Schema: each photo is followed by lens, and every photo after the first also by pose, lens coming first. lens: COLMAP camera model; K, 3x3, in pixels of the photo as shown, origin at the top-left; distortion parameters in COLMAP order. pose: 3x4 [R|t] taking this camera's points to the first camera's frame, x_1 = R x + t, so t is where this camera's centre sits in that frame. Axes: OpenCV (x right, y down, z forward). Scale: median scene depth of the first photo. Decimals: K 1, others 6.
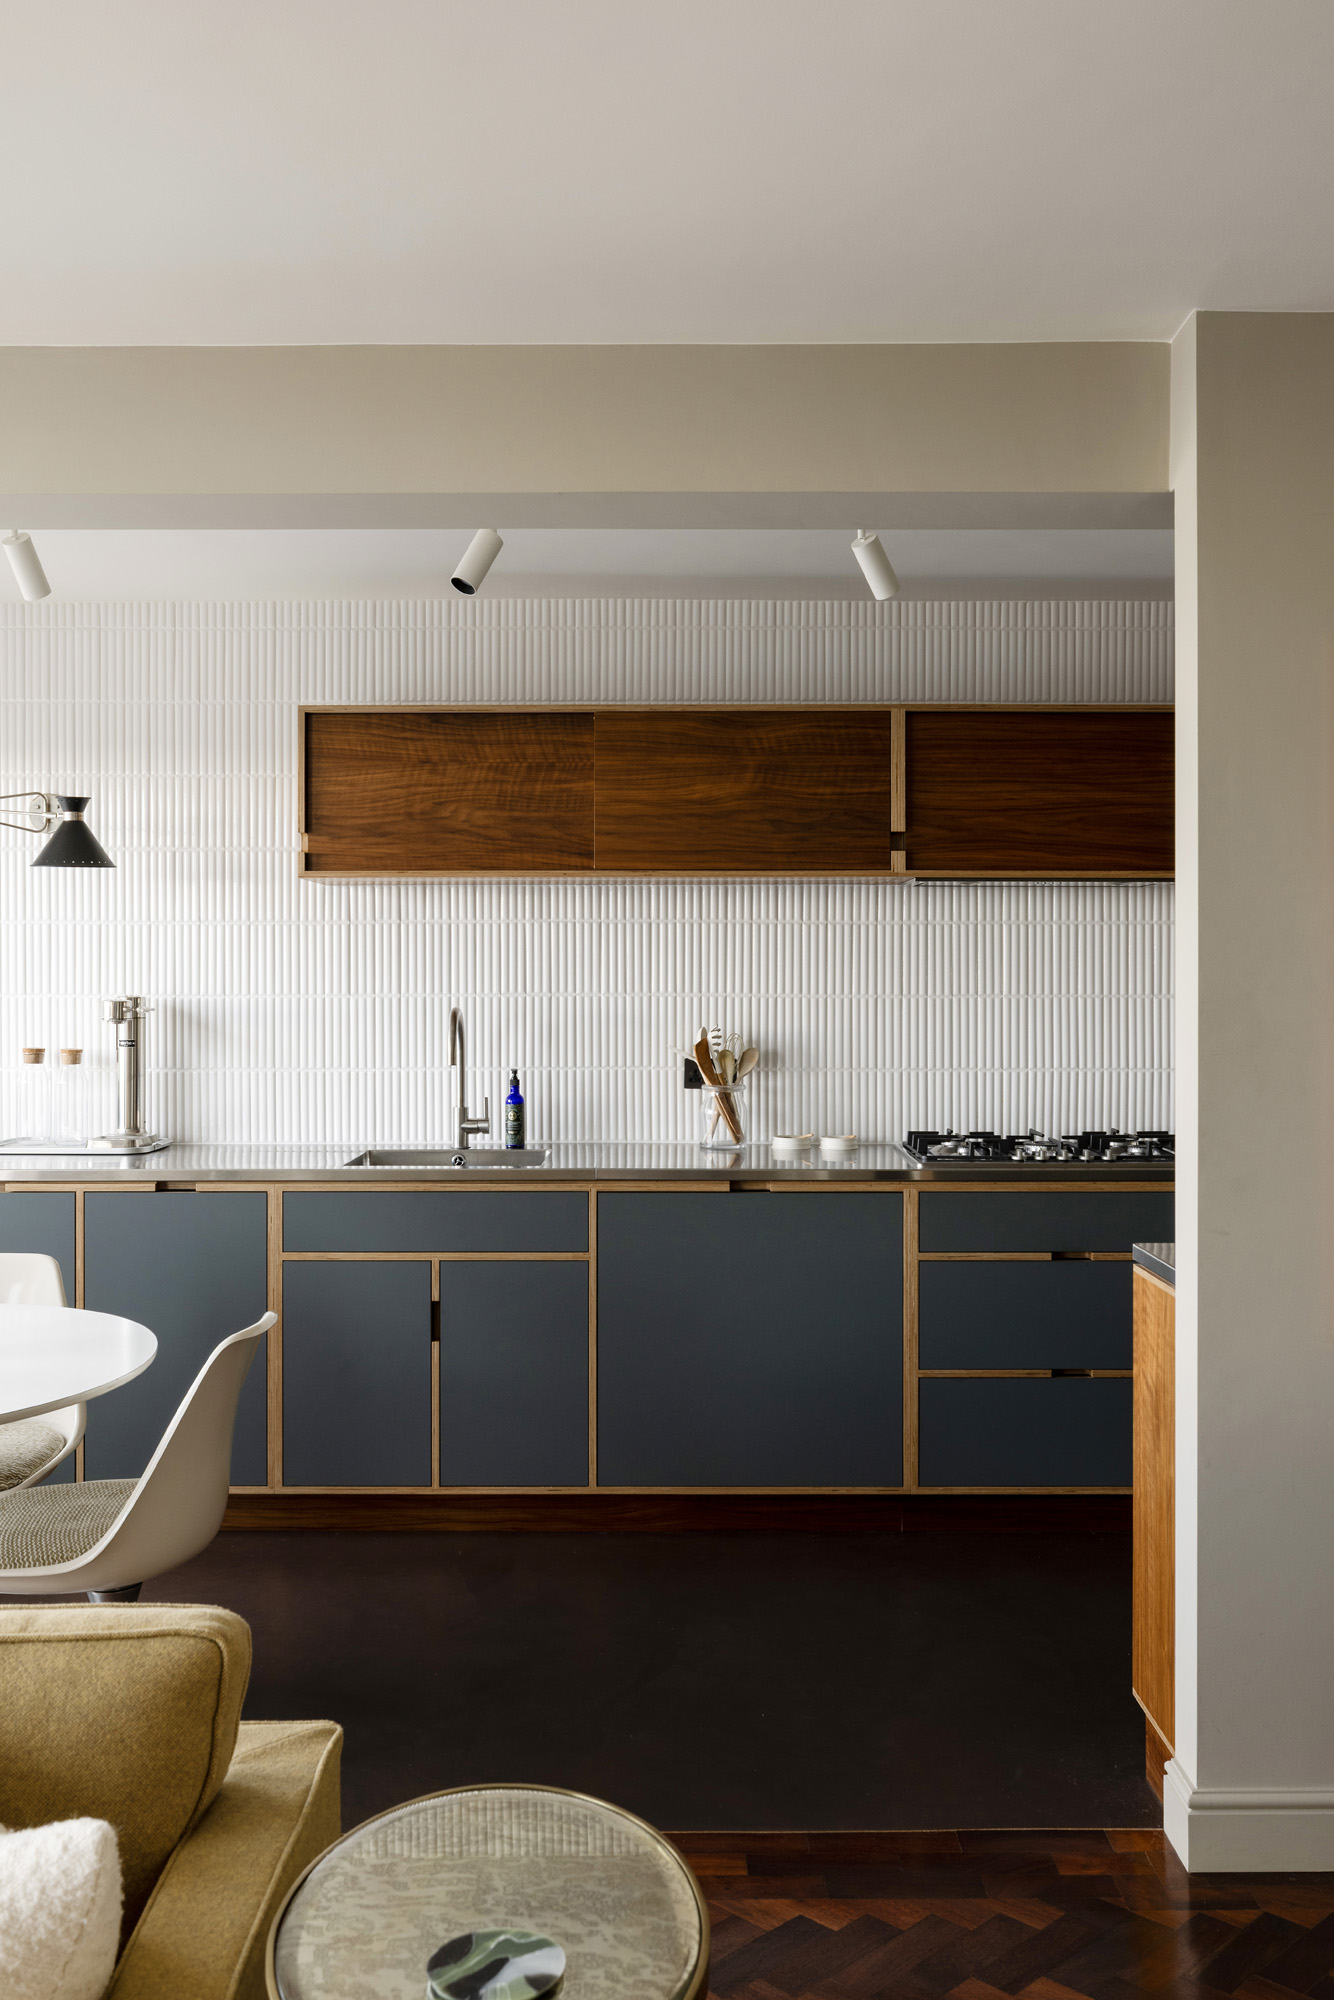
lens RADIAL K [[1847.7, 0, 683.3], [0, 1847.7, 986.8], [0, 0, 1]] dist [-0.010958, 0.000000]
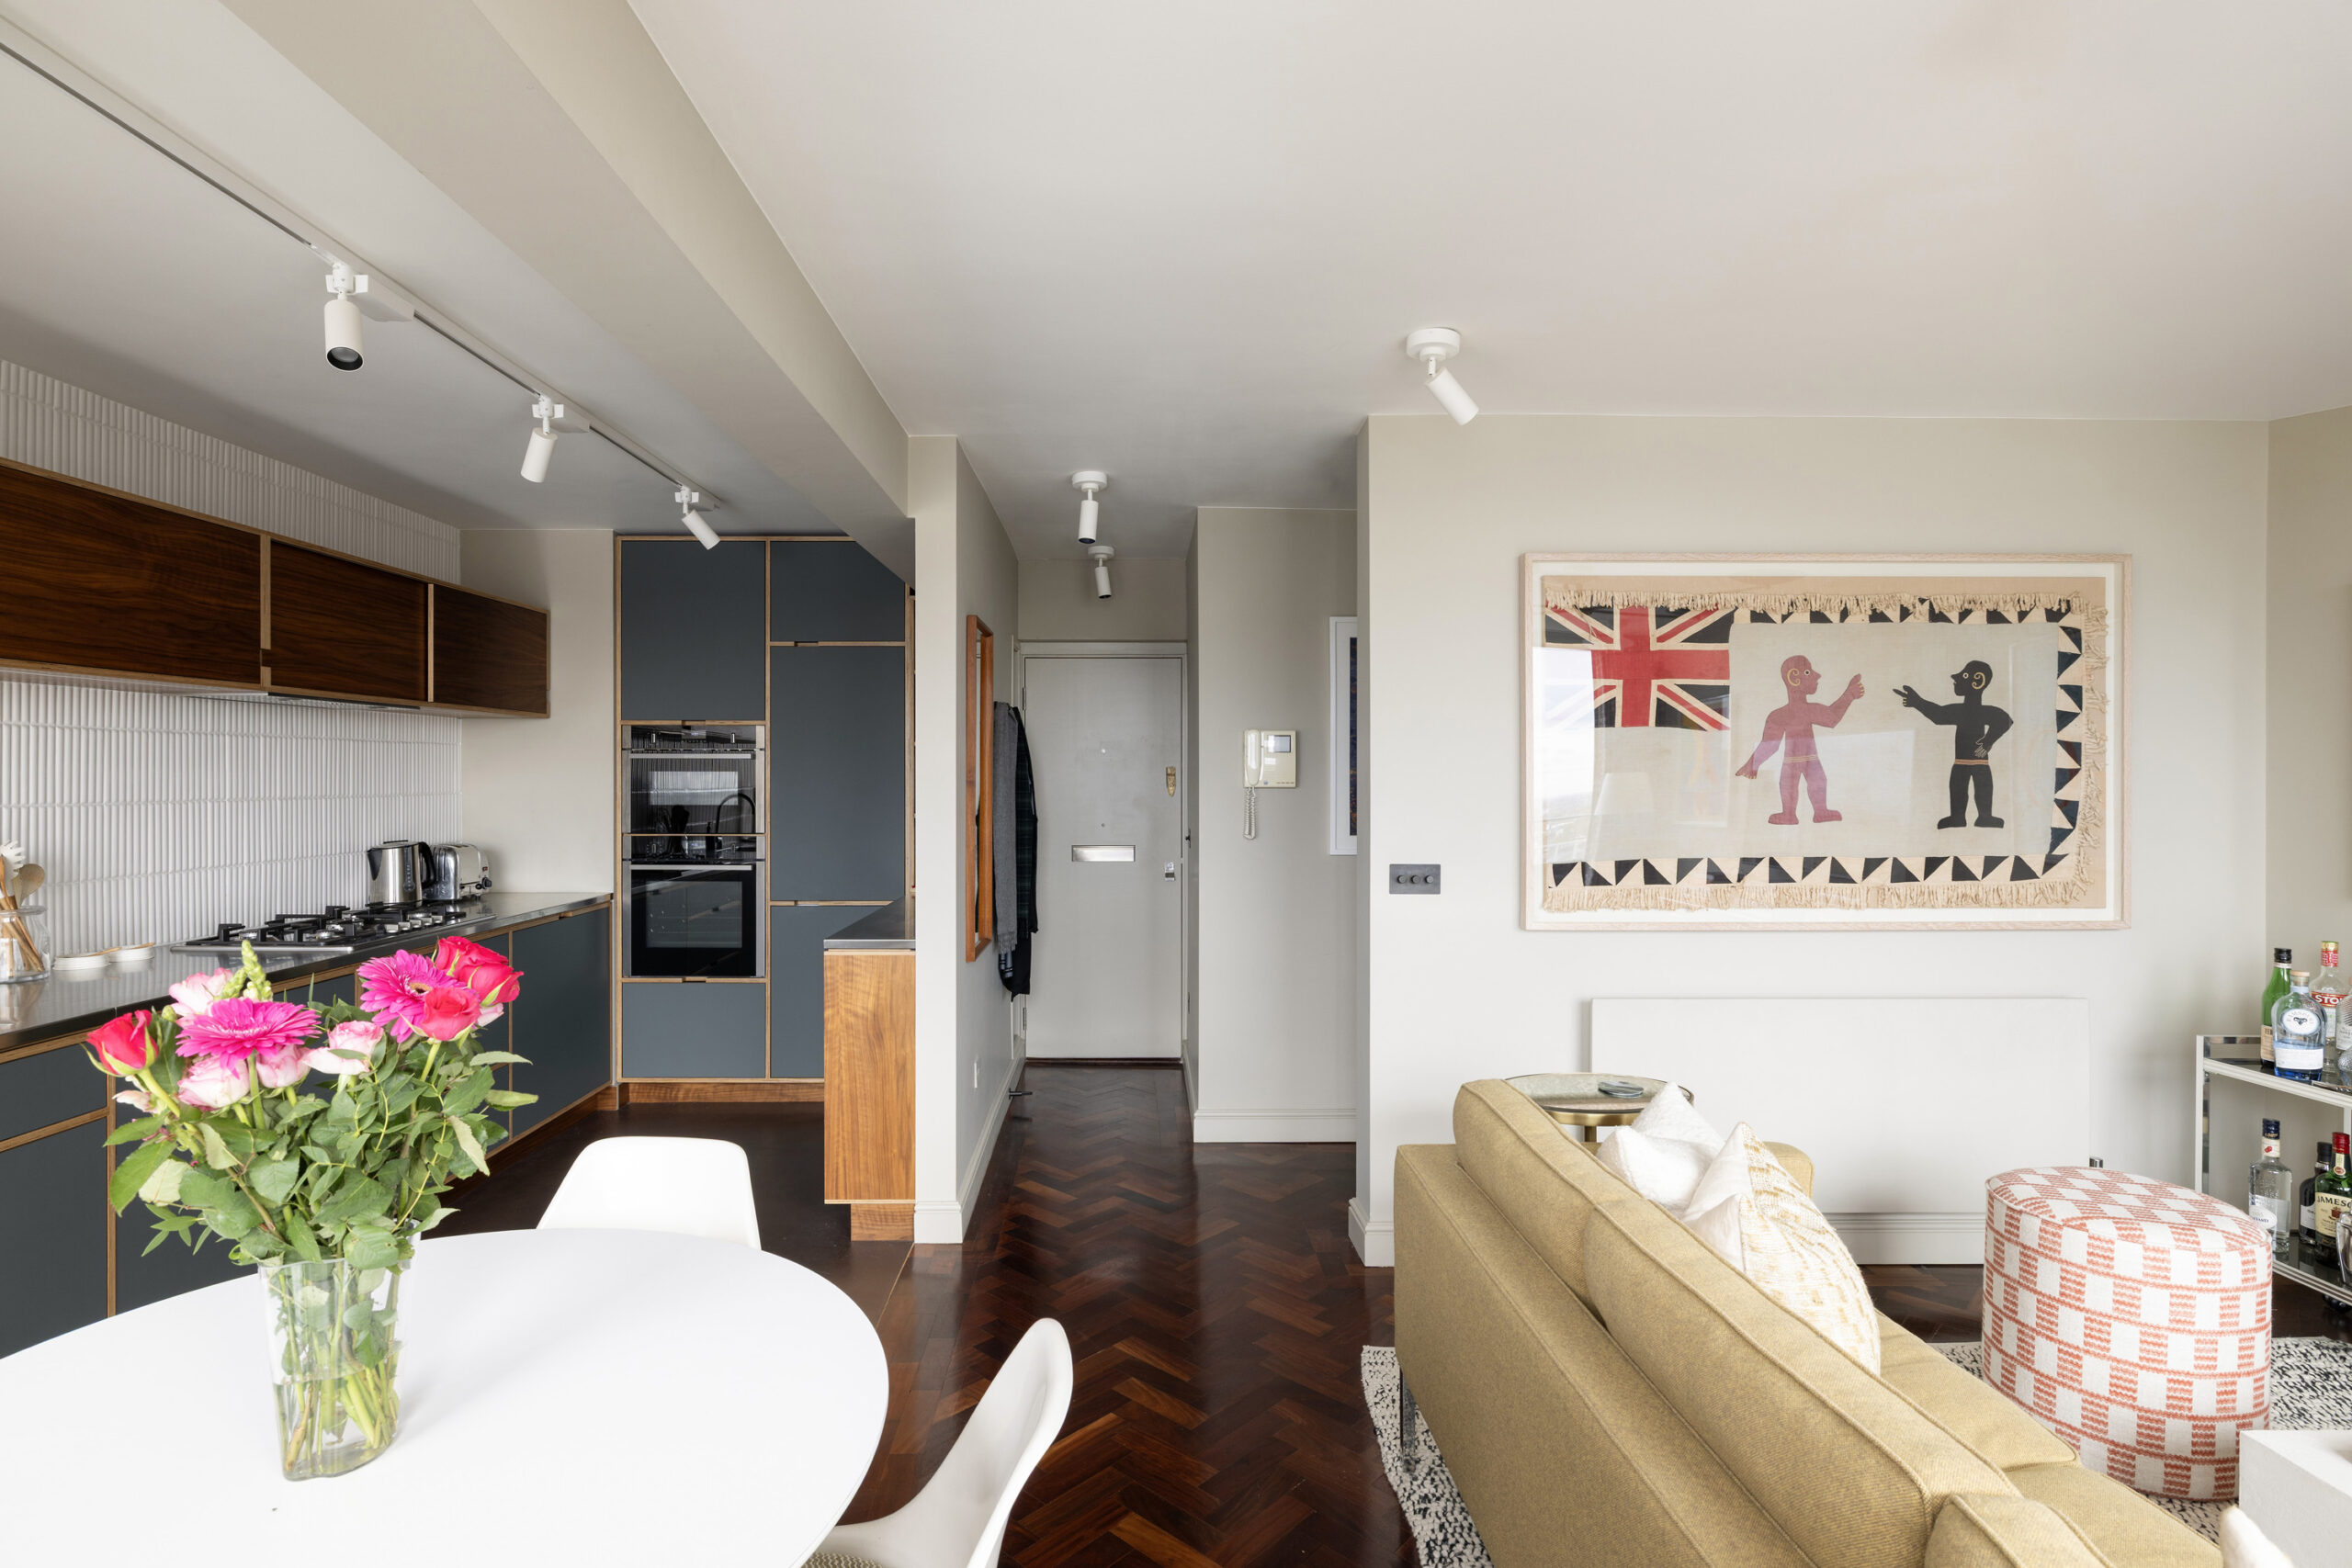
lens RADIAL K [[1106.8, 0, 1191.2], [0, 1106.8, 780.9], [0, 0, 1]] dist [-0.003618, 0.000893]
pose [[-0.017718, -0.005894, 0.999826, -0.558664], [0.006045, 0.999964, 0.006002, -0.007914], [-0.999825, 0.006150, -0.017682, 0.489814]]
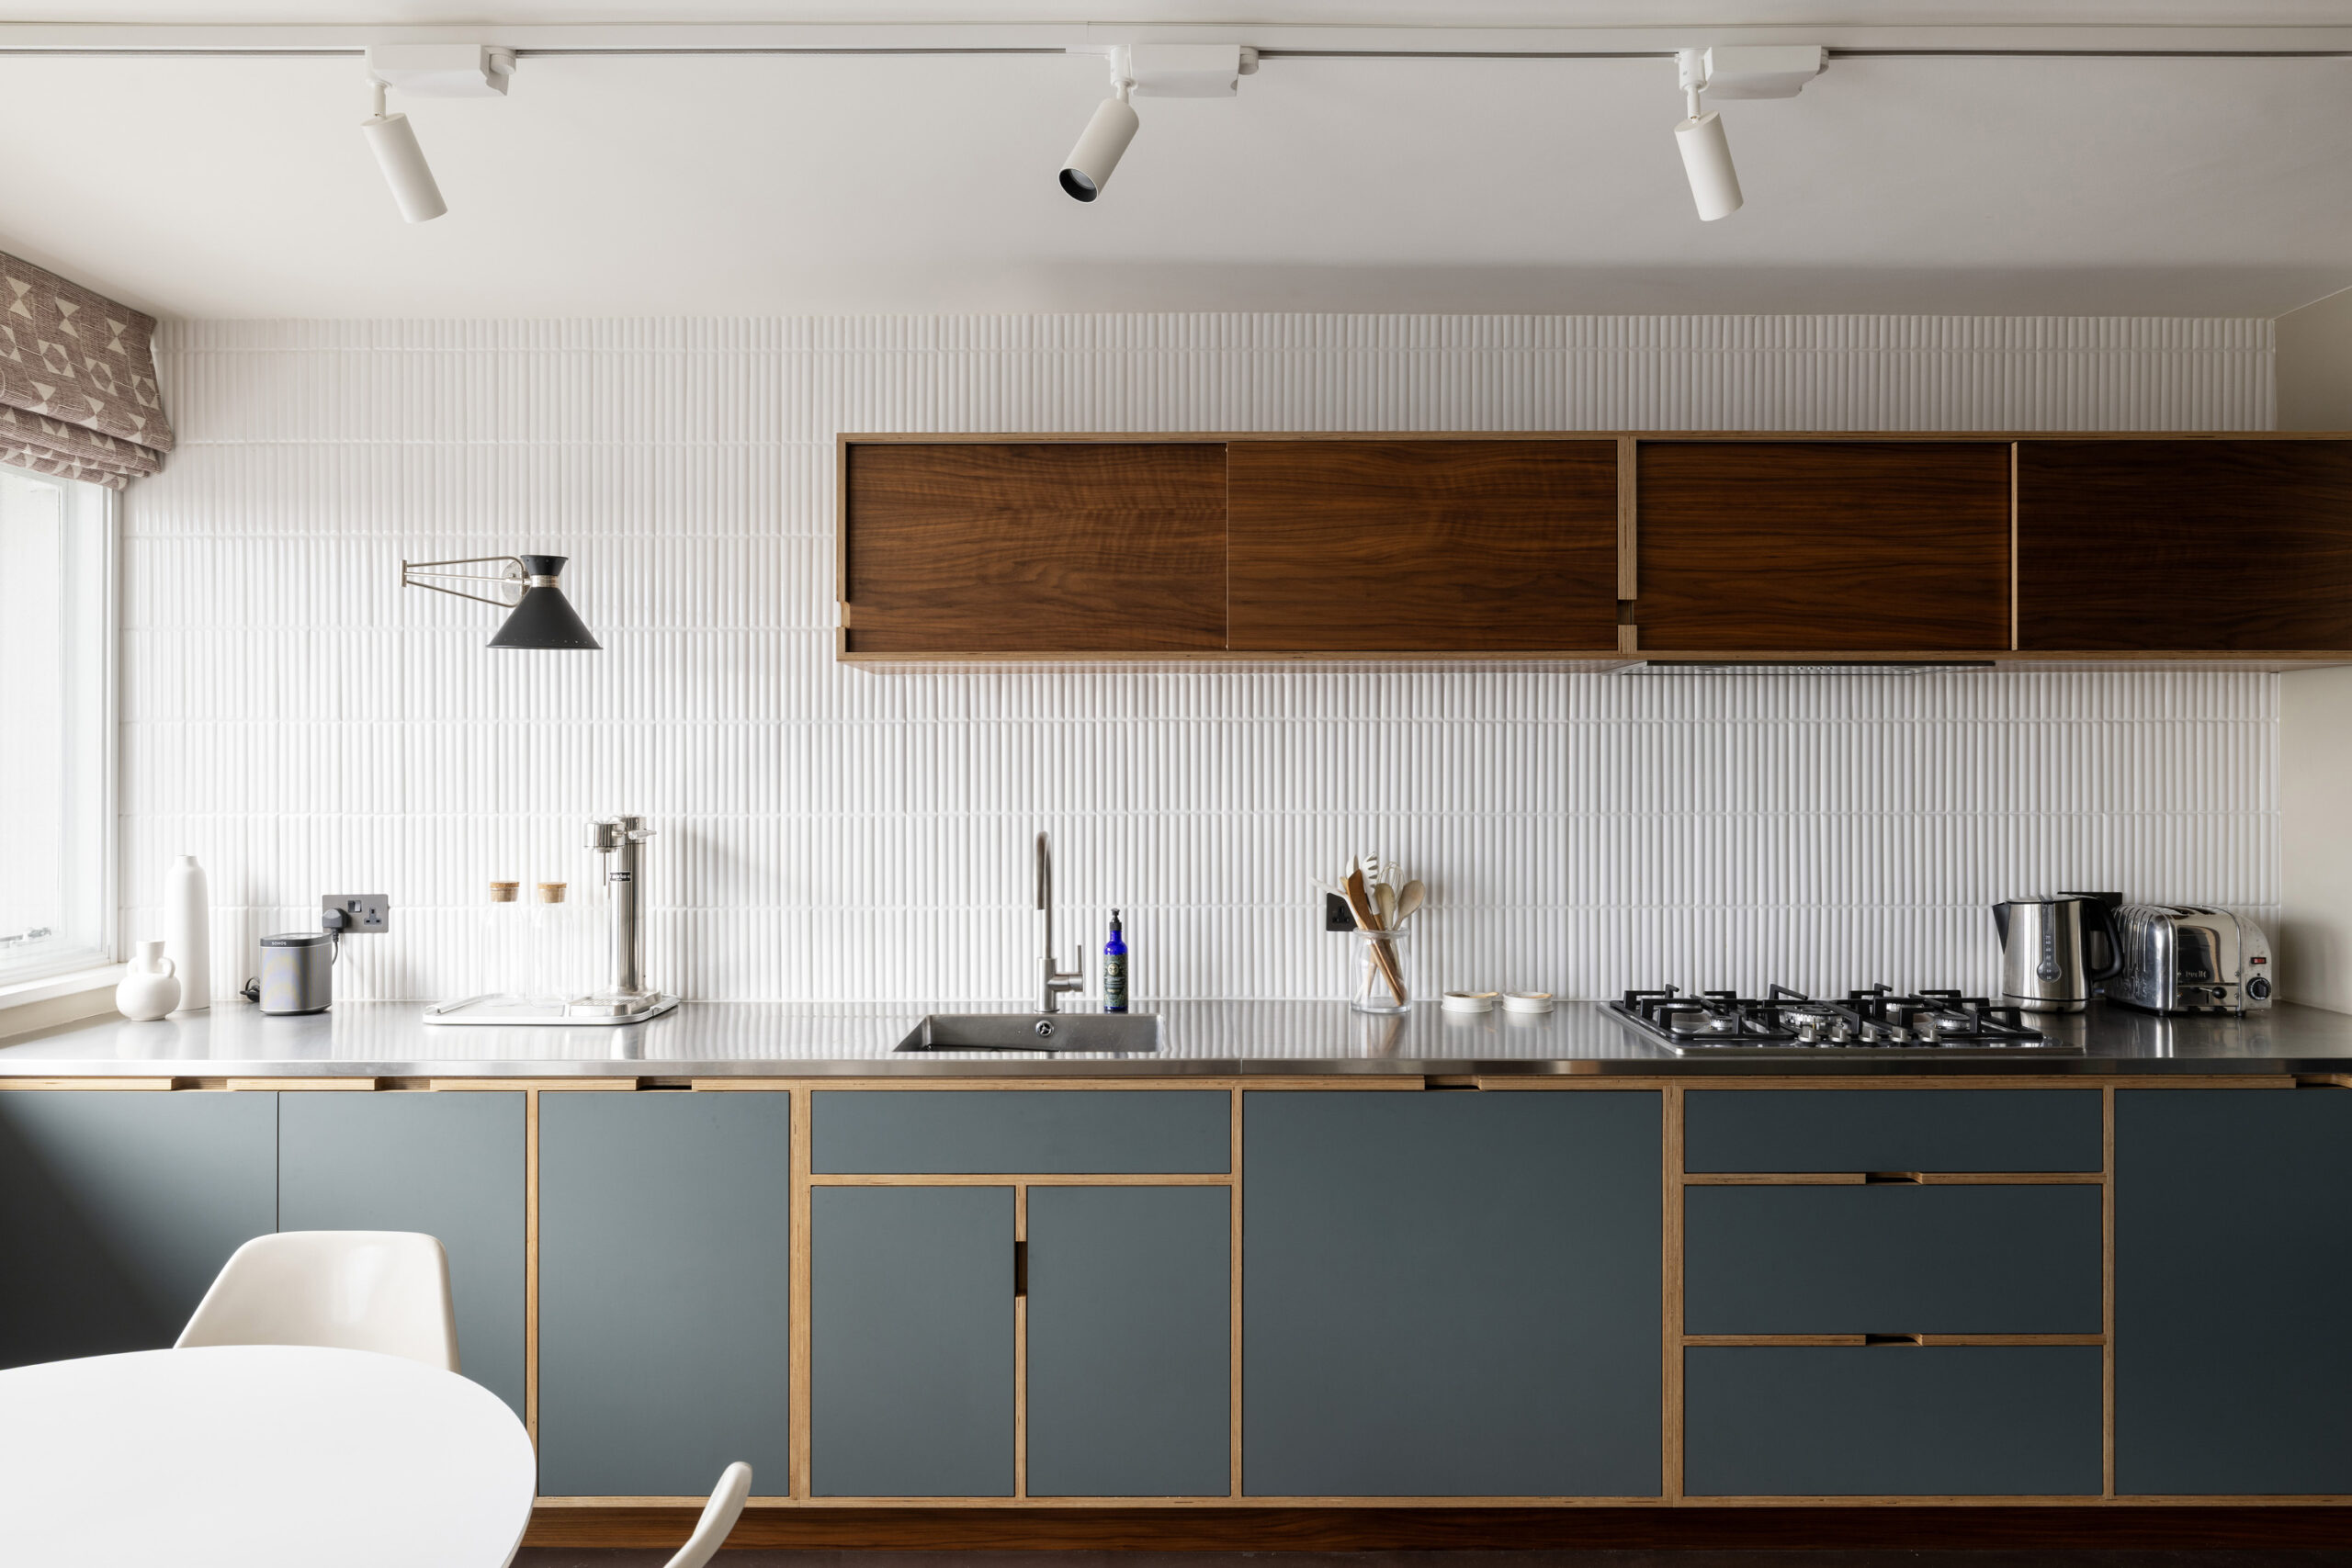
lens RADIAL K [[1457.1, 0, 1133.5], [0, 1457.1, 768.3], [0, 0, 1]] dist [-0.006275, 0.000789]
pose [[0.999569, -0.000462, -0.029336, -0.070796], [0.000196, 0.999959, -0.009050, -0.010003], [0.029339, 0.009040, 0.999529, 0.414937]]
